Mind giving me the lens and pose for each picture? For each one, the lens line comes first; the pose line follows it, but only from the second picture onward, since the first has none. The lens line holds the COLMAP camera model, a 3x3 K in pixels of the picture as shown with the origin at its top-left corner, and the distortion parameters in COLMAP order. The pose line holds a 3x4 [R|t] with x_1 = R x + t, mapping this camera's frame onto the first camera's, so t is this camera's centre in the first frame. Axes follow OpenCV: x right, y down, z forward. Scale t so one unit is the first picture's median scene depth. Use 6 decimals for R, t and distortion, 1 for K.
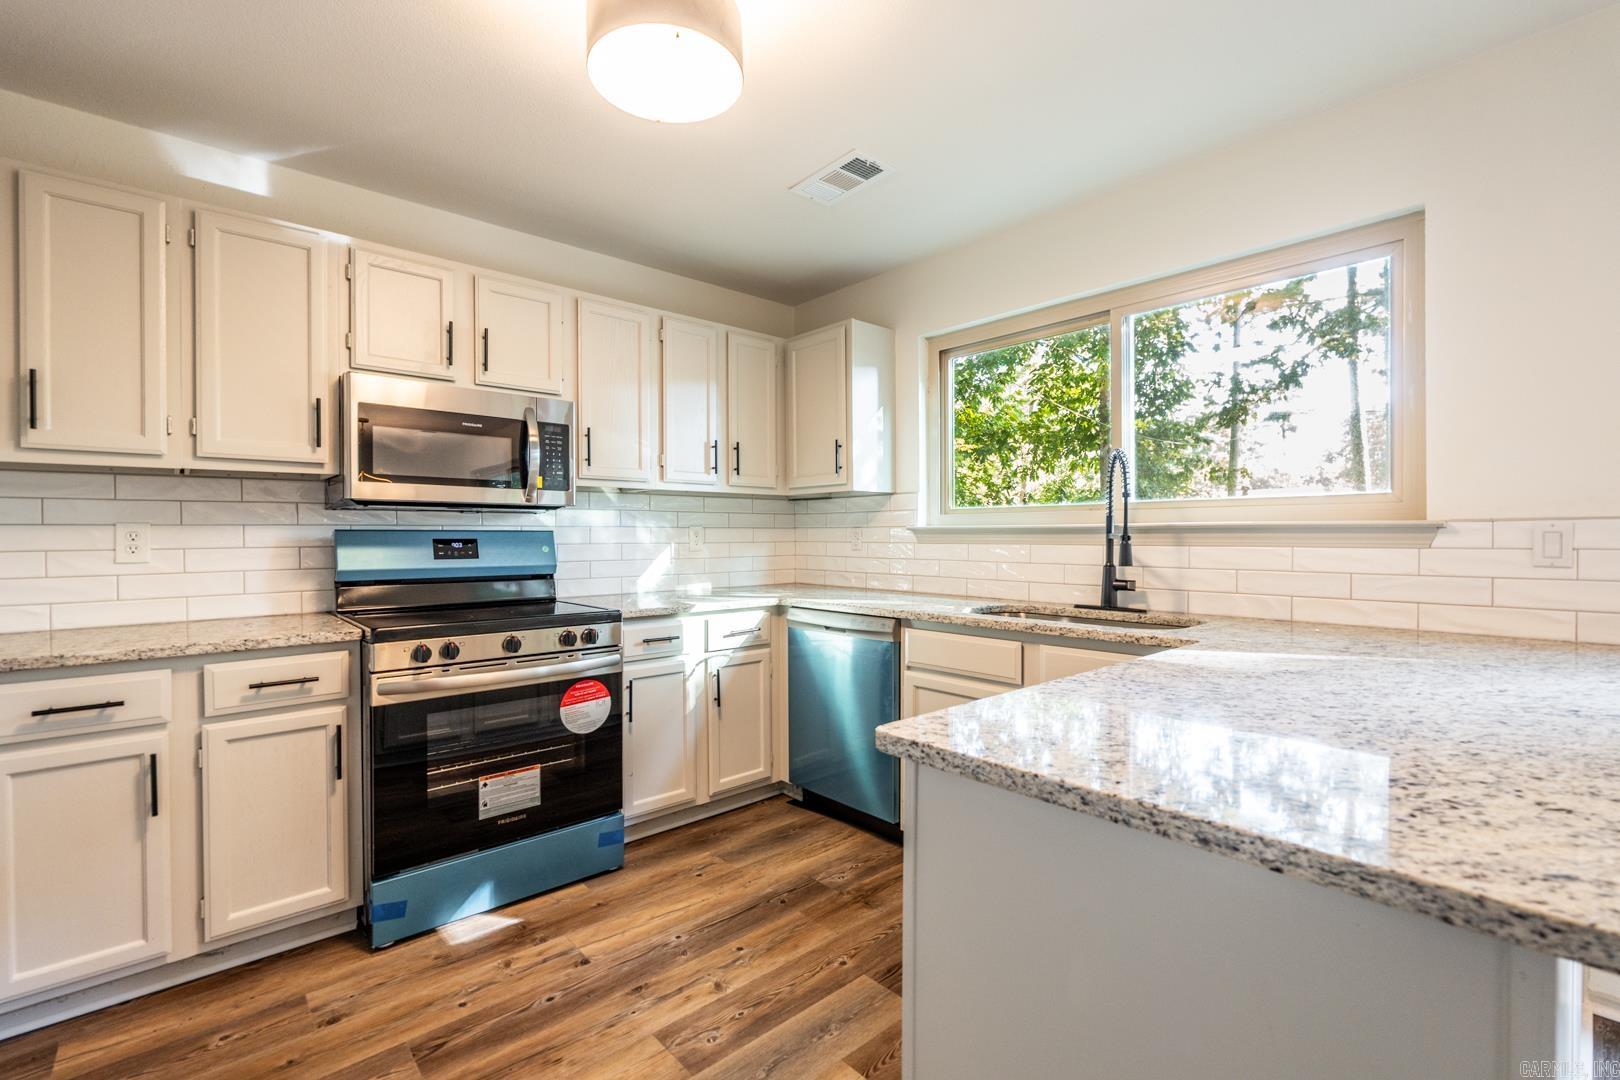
lens RADIAL K [[710.2, 0, 810.0], [0, 710.2, 545.0], [0, 0, 1]] dist [-0.006178, 0.000889]
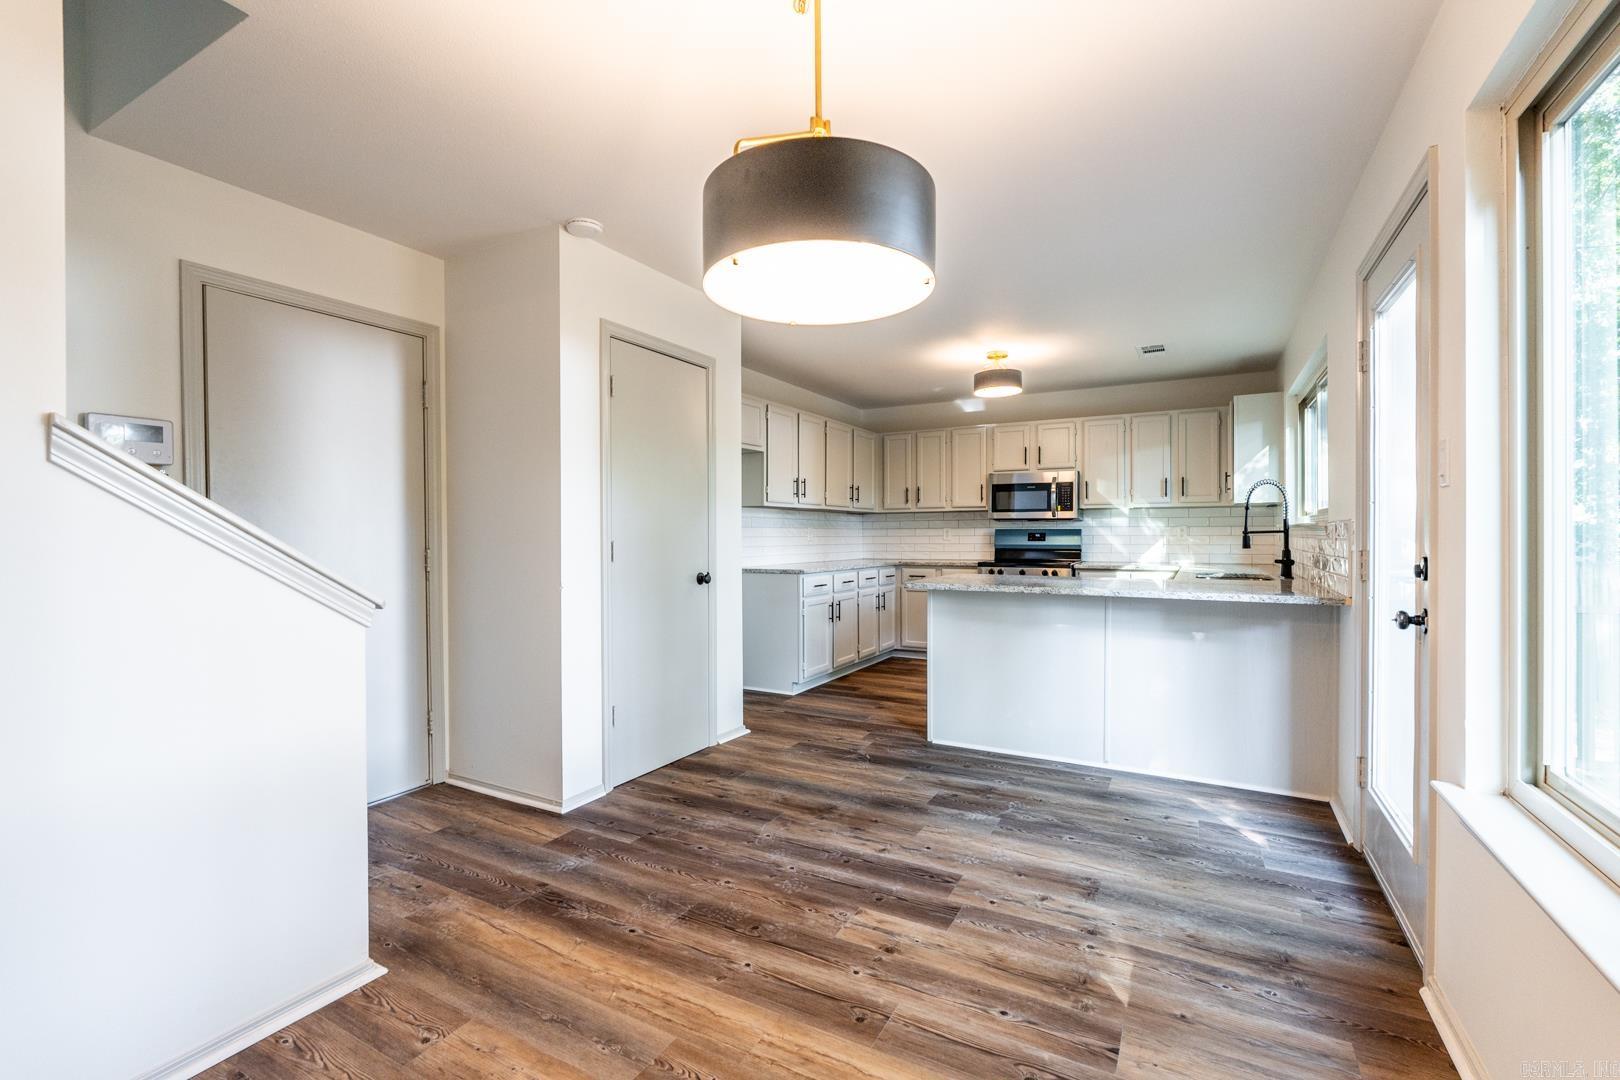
lens RADIAL K [[710.2, 0, 808.0], [0, 710.2, 532.5], [0, 0, 1]] dist [-0.006178, 0.000889]
pose [[0.329517, 0.000357, -0.944150, 1.765442], [-0.009905, 0.999946, -0.003078, 0.005896], [0.944098, 0.010366, 0.329503, -0.616435]]
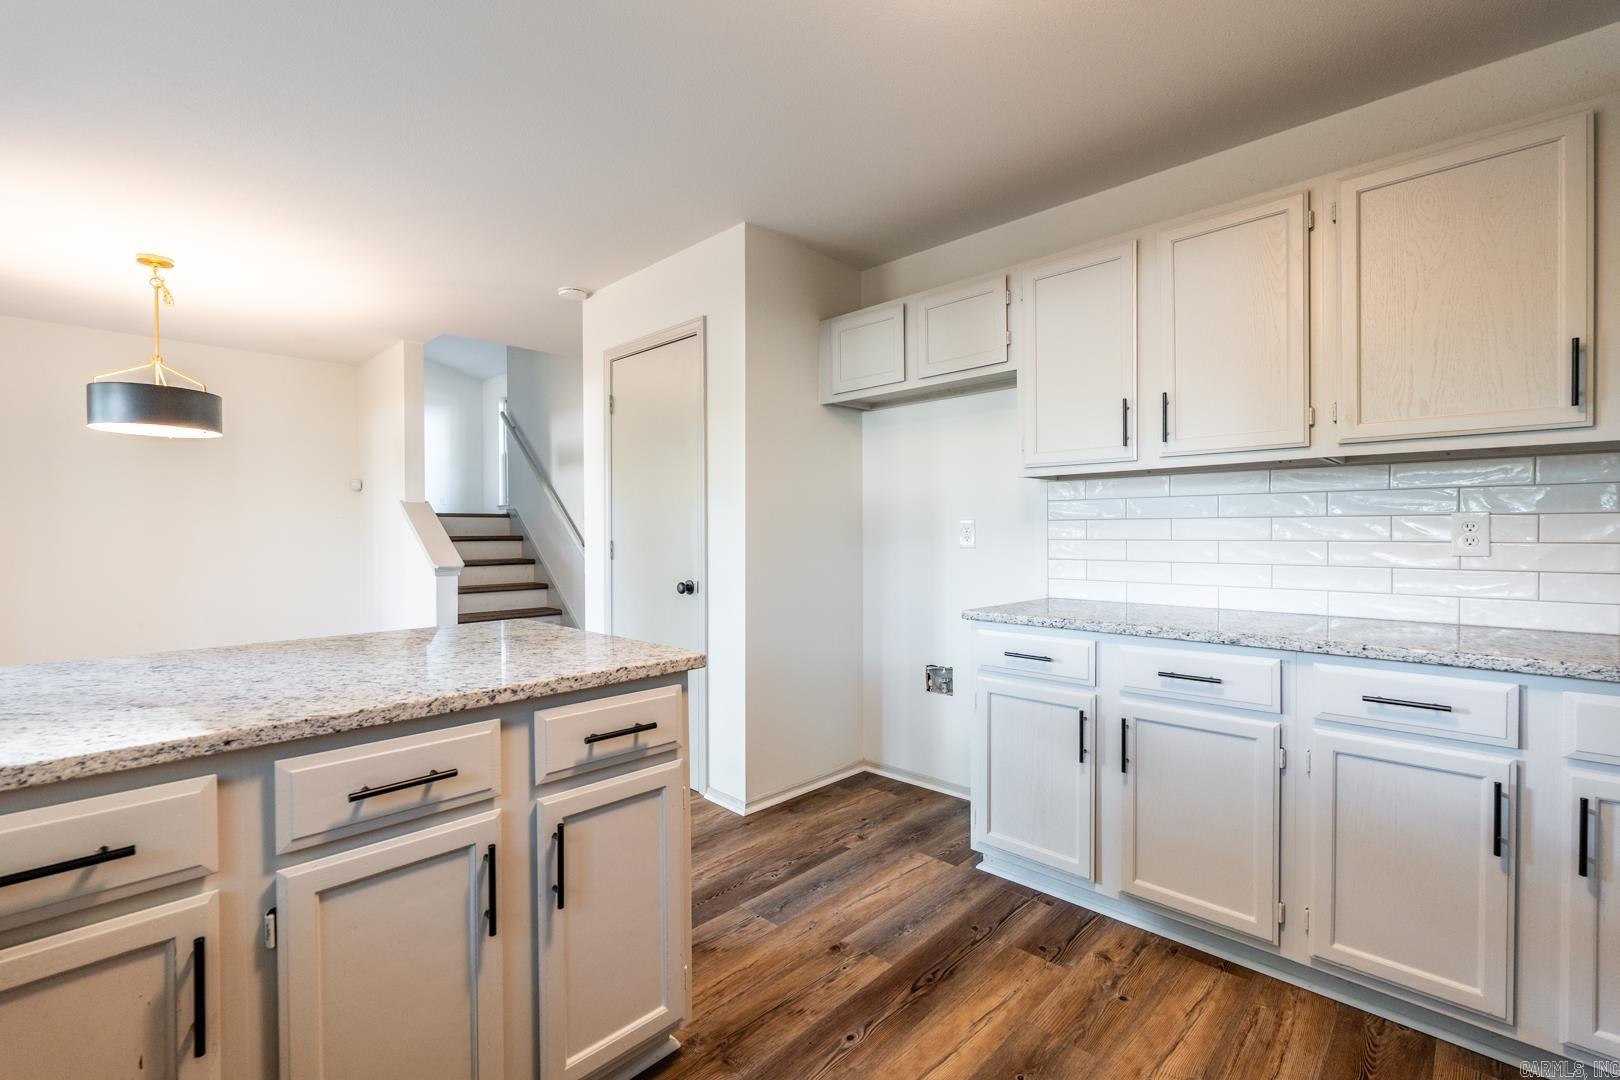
lens RADIAL K [[710.2, 0, 804.1], [0, 710.2, 535.9], [0, 0, 1]] dist [-0.006178, 0.000889]
pose [[-0.997382, 0.007988, -0.071866, -0.006598], [0.006697, 0.999812, 0.018189, -0.014590], [0.071998, 0.017660, -0.997248, 1.108531]]
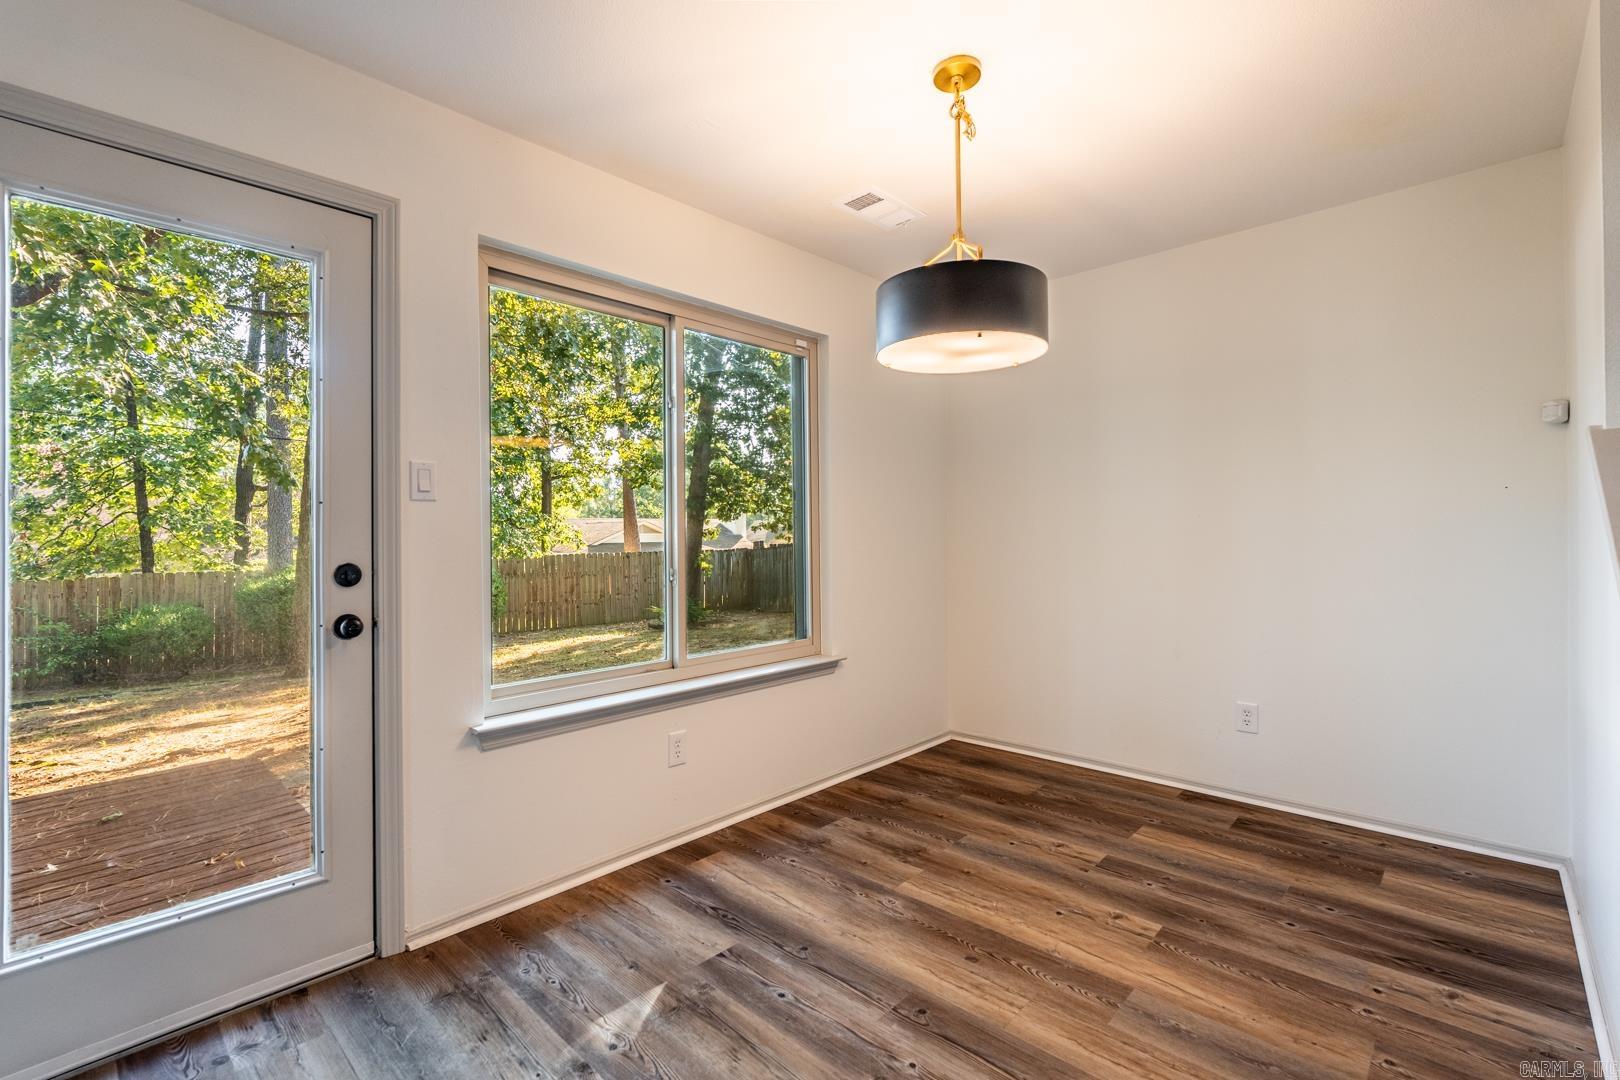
lens RADIAL K [[710.2, 0, 812.1], [0, 710.2, 532.1], [0, 0, 1]] dist [-0.006178, 0.000889]
pose [[-0.082483, 0.006342, 0.996572, 0.338853], [0.024161, 0.999699, -0.004362, 0.004814], [-0.996300, 0.023718, -0.082611, -0.148273]]
